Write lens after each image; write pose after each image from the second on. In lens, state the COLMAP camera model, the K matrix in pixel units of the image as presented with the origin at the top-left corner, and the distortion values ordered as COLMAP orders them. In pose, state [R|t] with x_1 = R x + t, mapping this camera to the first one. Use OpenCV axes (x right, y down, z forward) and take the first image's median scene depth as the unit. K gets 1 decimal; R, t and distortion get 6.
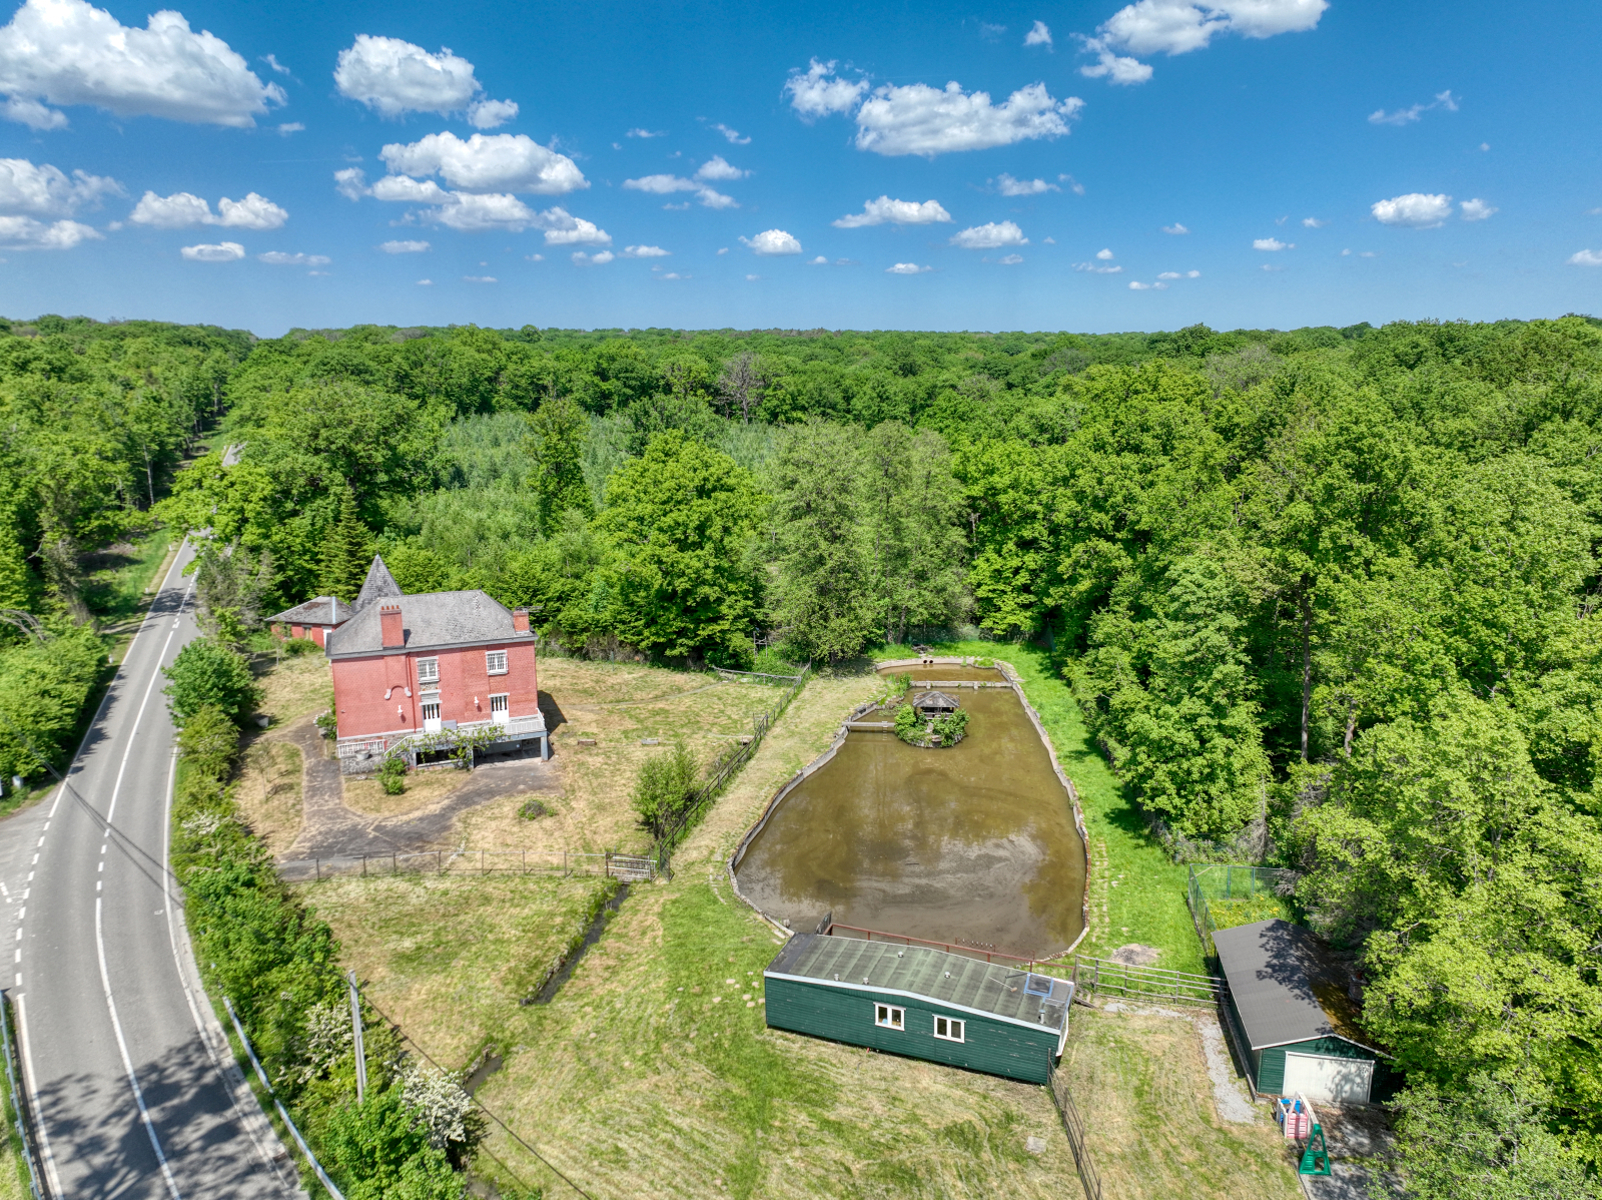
lens RADIAL K [[1124.7, 0, 806.2], [0, 1124.7, 598.0], [0, 0, 1]] dist [0.009910, 0.006208]
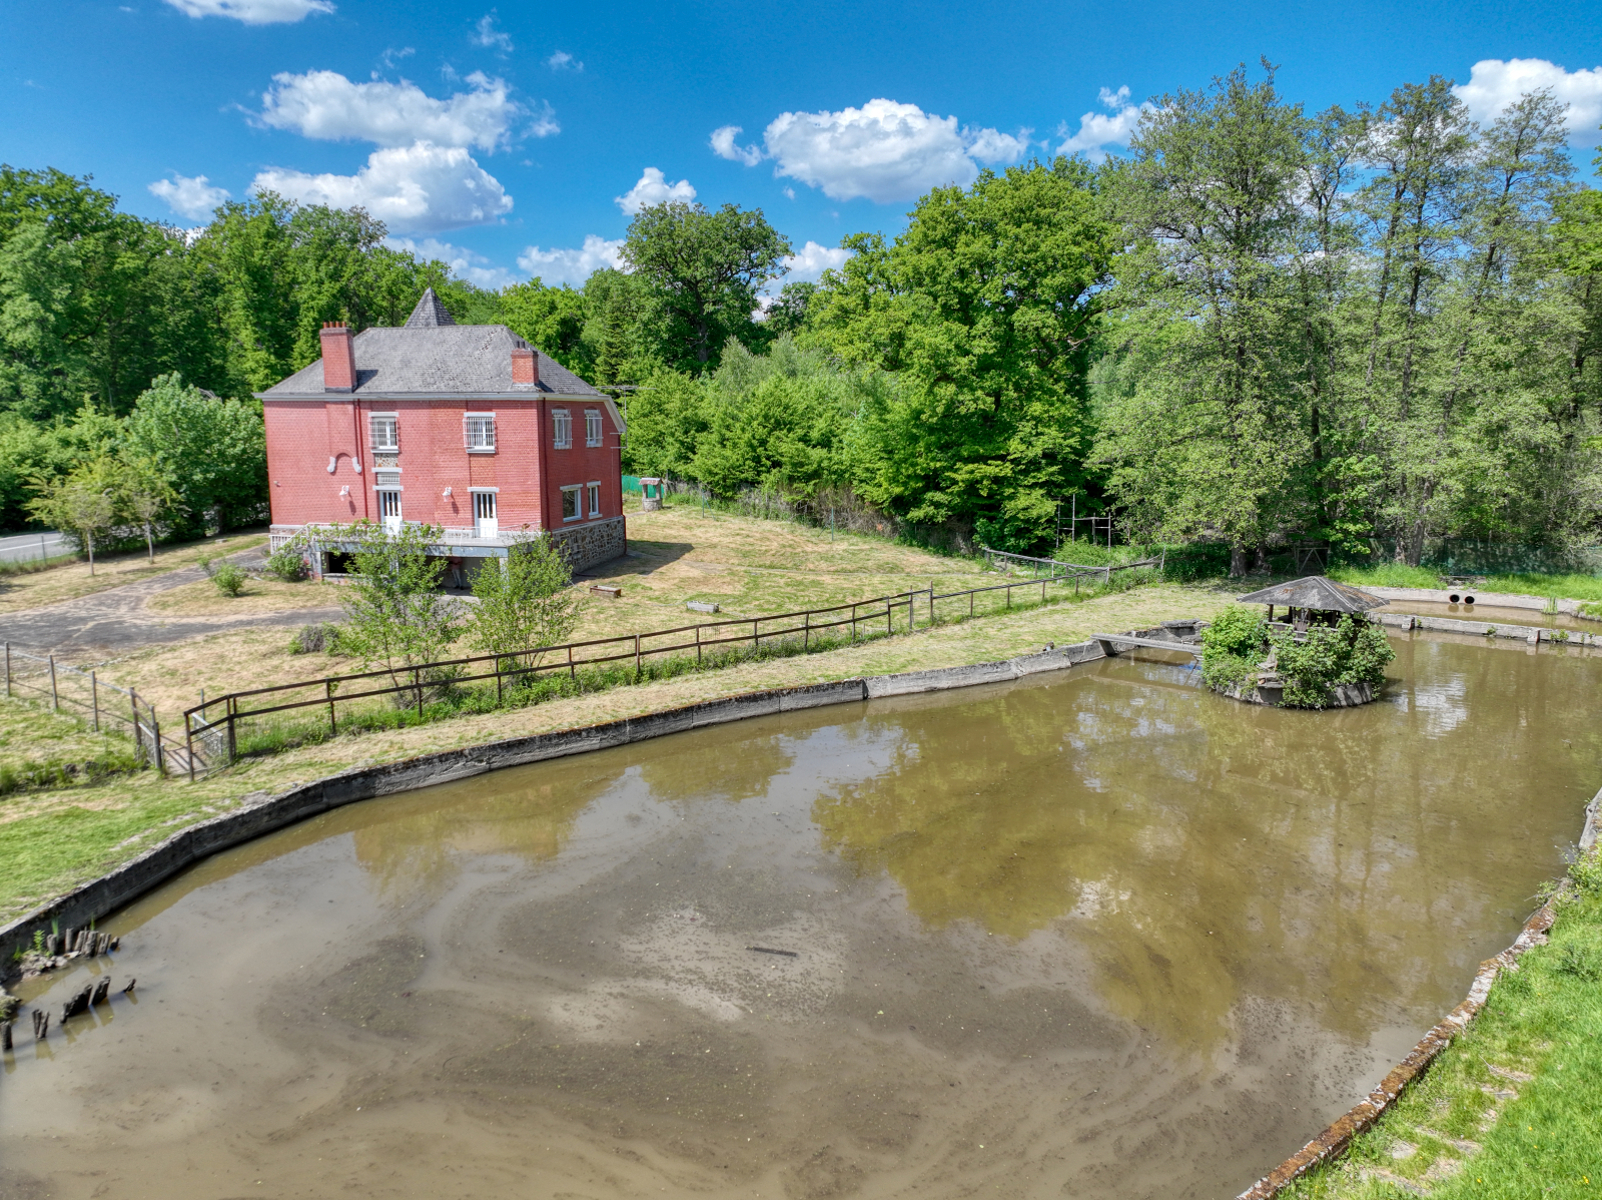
lens RADIAL K [[1124.7, 0, 797.0], [0, 1124.7, 600.4], [0, 0, 1]] dist [0.009910, 0.006208]
pose [[0.799238, 0.101985, -0.592299, 0.180065], [-0.125624, 0.992077, 0.001306, 0.099710], [0.587740, 0.073363, 0.805717, 0.500712]]
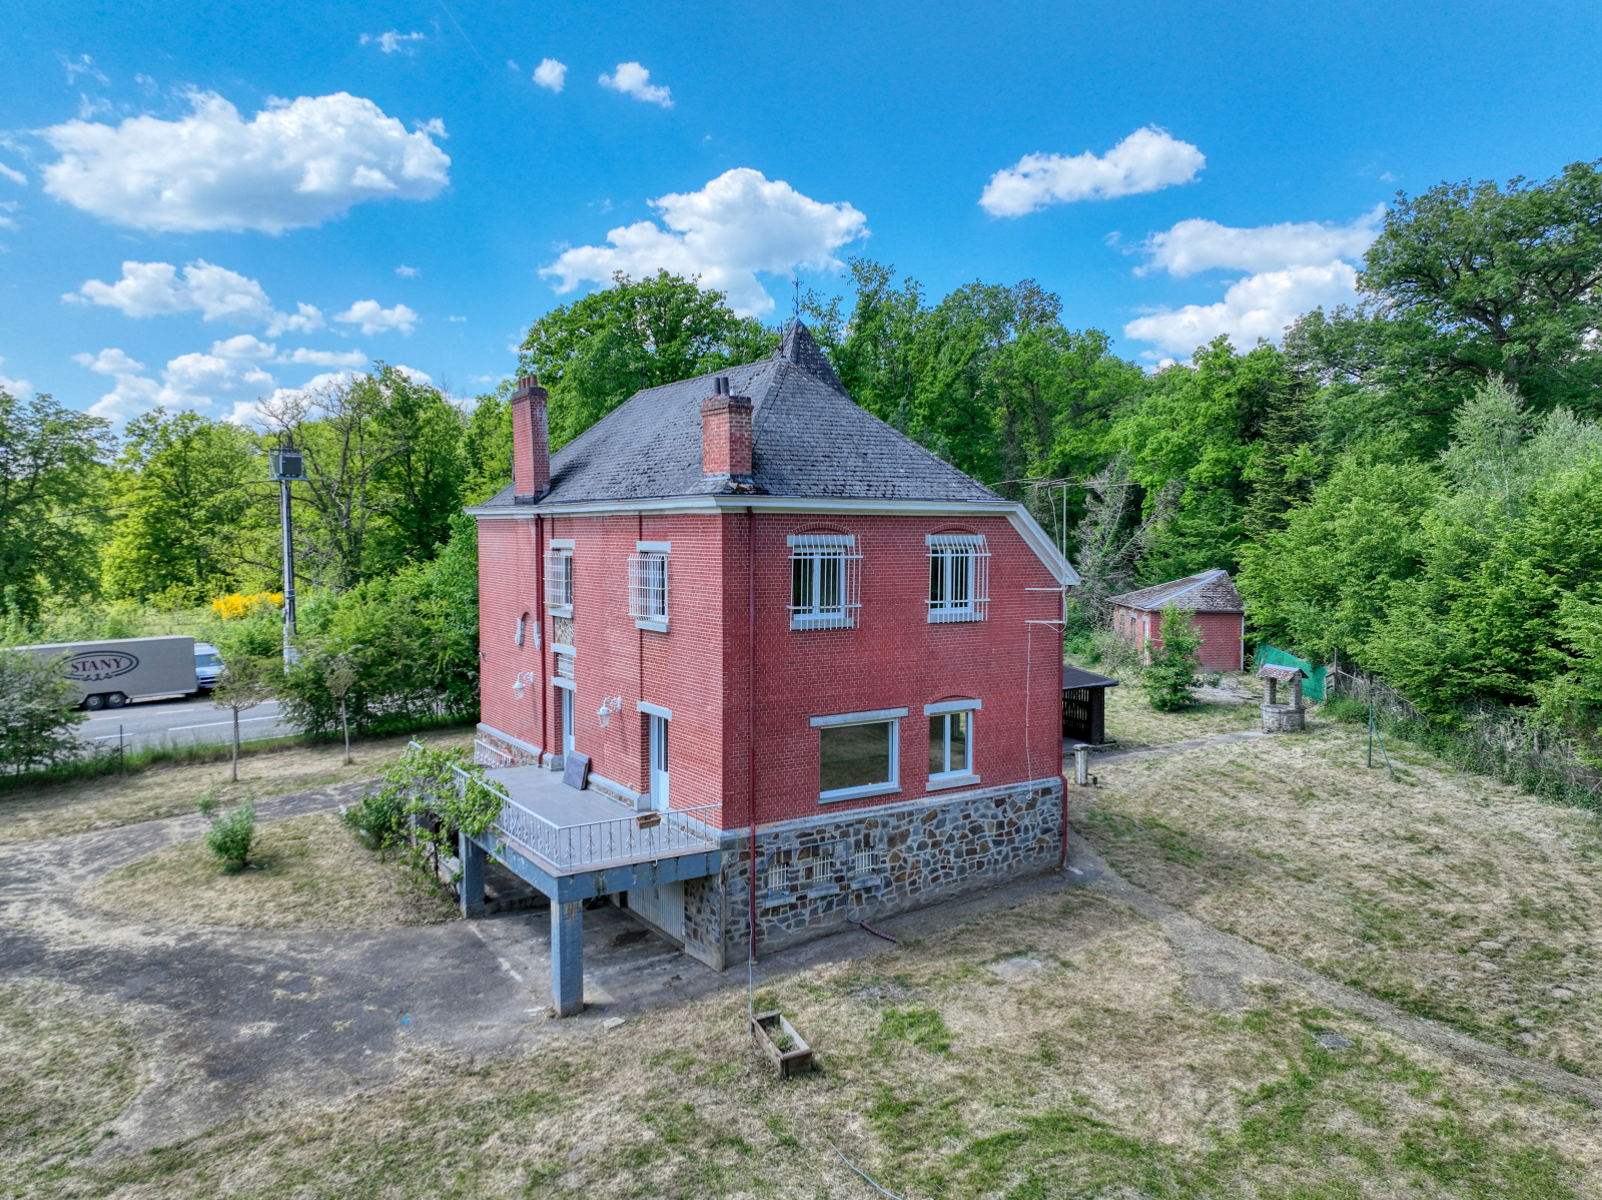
lens RADIAL K [[1124.7, 0, 813.6], [0, 1124.7, 606.0], [0, 0, 1]] dist [0.009910, 0.006208]
pose [[0.207217, 0.068584, -0.975888, -0.002886], [-0.202396, 0.978963, 0.025824, 0.038092], [0.957130, 0.192164, 0.216739, 0.787460]]
